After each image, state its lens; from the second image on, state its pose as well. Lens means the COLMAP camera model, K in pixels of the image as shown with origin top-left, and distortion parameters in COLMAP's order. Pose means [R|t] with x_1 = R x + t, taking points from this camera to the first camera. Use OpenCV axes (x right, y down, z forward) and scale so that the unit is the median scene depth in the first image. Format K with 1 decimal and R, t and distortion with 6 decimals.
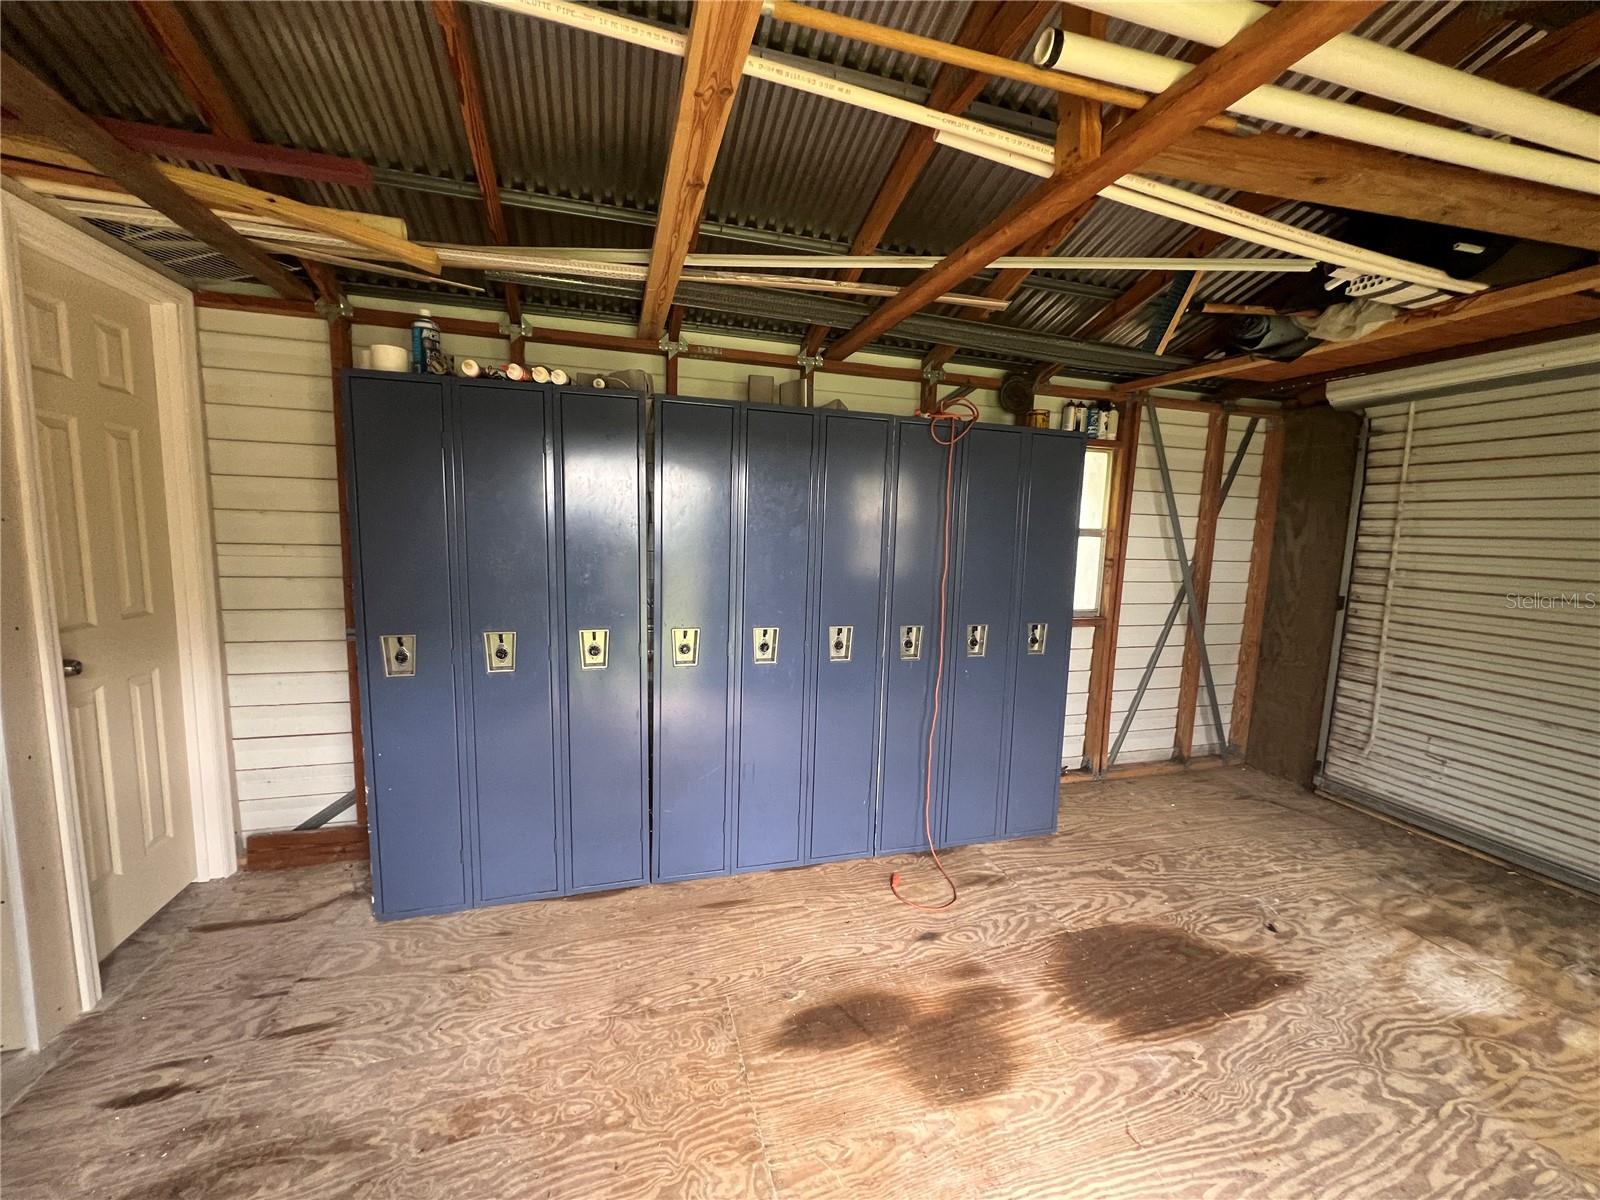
lens RADIAL K [[636.0, 0, 800.0], [0, 636.0, 600.0], [0, 0, 1]] dist [-0.000750, -0.000522]
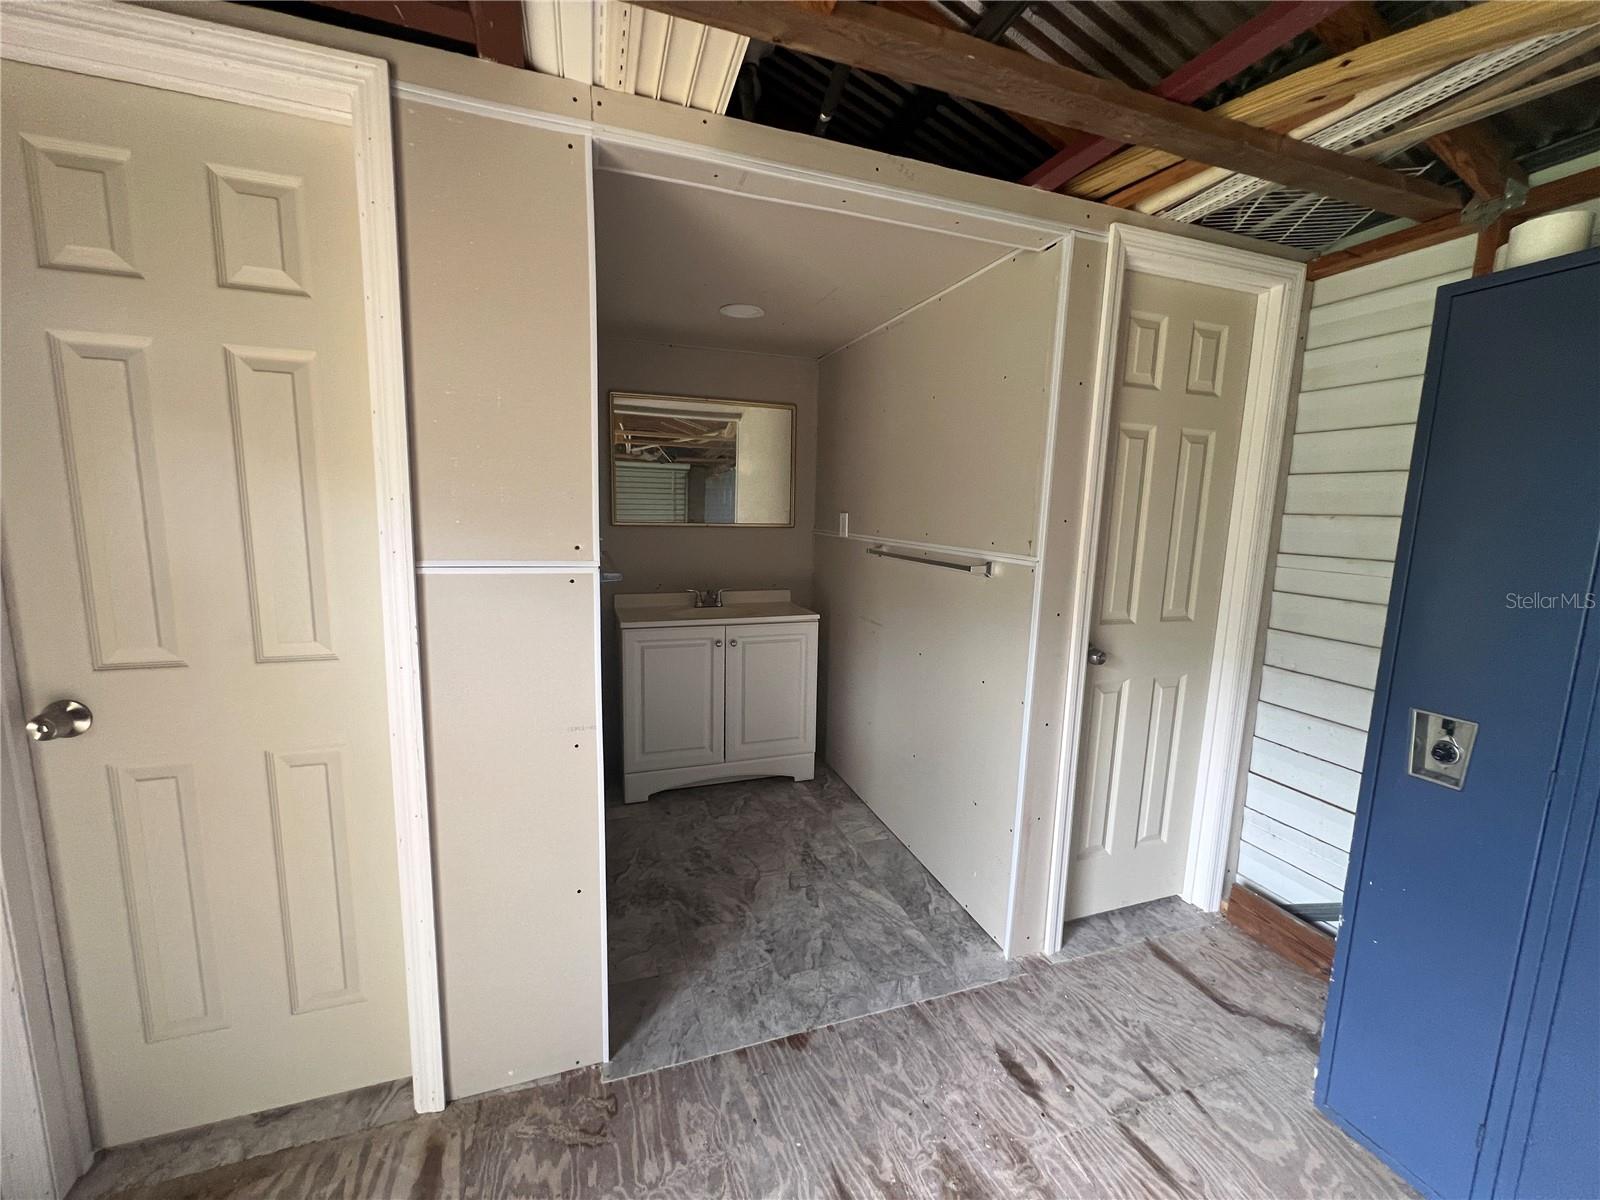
lens RADIAL K [[636.0, 0, 800.0], [0, 636.0, 600.0], [0, 0, 1]] dist [-0.000750, -0.000522]
pose [[0.047898, 0.119329, -0.991699, -0.076558], [-0.142796, 0.983458, 0.111440, -0.032015], [0.988593, 0.136273, 0.064146, 0.337787]]
